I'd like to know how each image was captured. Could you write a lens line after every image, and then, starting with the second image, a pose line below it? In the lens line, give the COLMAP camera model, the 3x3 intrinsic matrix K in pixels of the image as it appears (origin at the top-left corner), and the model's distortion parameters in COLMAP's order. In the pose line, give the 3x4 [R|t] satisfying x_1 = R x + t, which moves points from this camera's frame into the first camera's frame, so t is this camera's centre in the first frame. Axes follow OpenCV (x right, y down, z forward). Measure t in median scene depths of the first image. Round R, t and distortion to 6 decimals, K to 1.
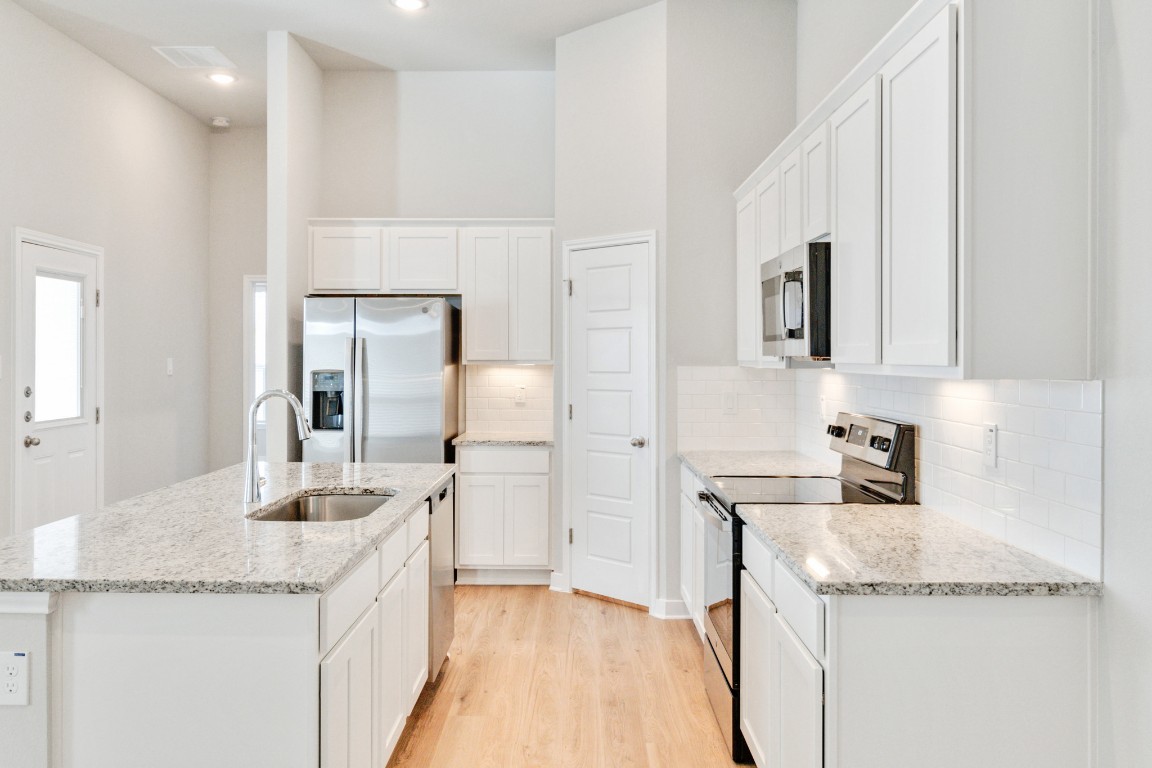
lens RADIAL K [[925.3, 0, 574.8], [0, 925.3, 357.0], [0, 0, 1]] dist [-0.000169, 0.005342]
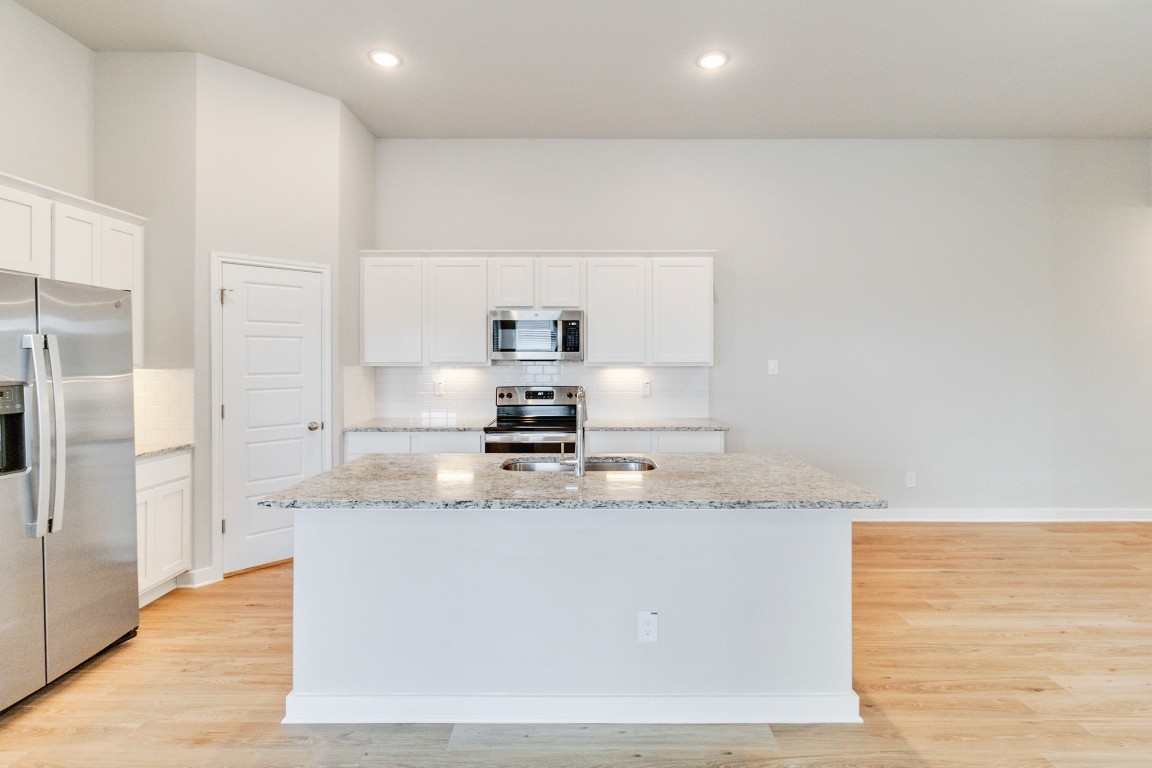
lens RADIAL K [[539.4, 0, 583.9], [0, 539.4, 358.8], [0, 0, 1]] dist [0.002665, -0.000072]
pose [[-0.006659, -0.000735, 0.999978, -0.646325], [0.001741, 0.999998, 0.000746, -0.002328], [-0.999976, 0.001746, -0.006657, 0.590752]]
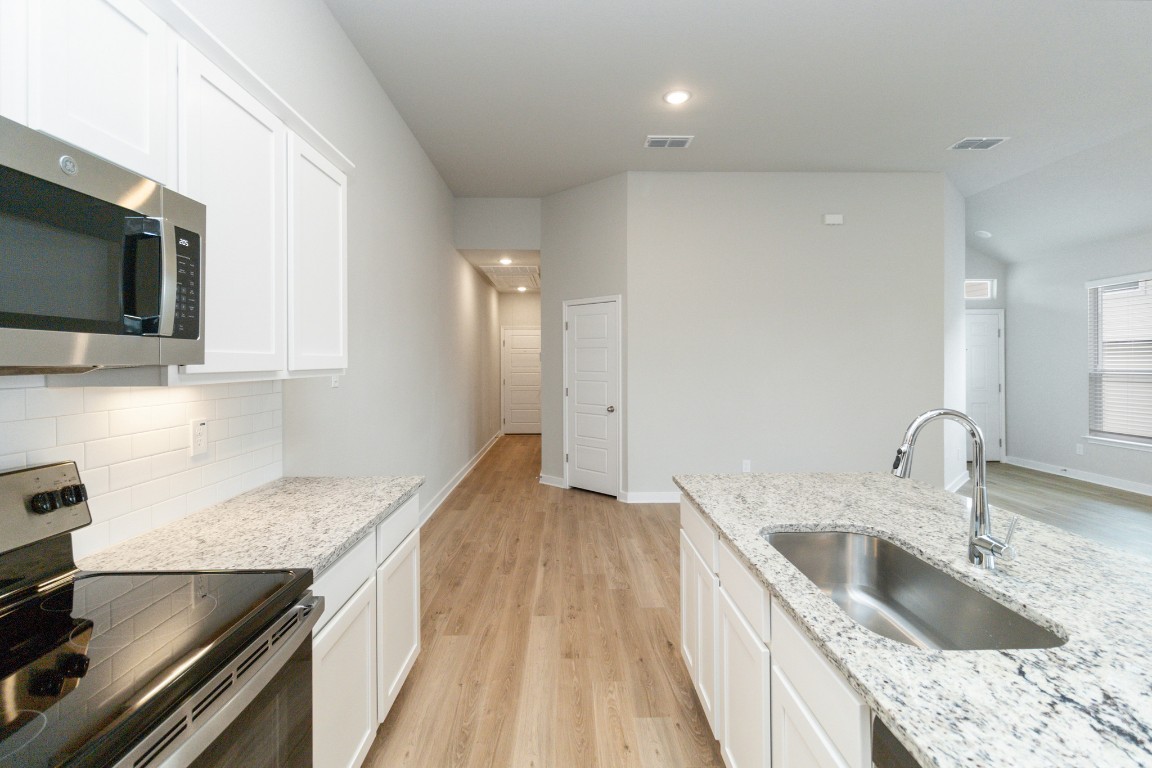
lens RADIAL K [[539.0, 0, 577.4], [0, 539.0, 358.3], [0, 0, 1]] dist [0.001053, -0.000306]
pose [[-0.999719, 0.005172, -0.023134, -0.015862], [0.005269, 0.999978, -0.004128, -0.001745], [0.023112, -0.004249, -0.999724, 0.835878]]
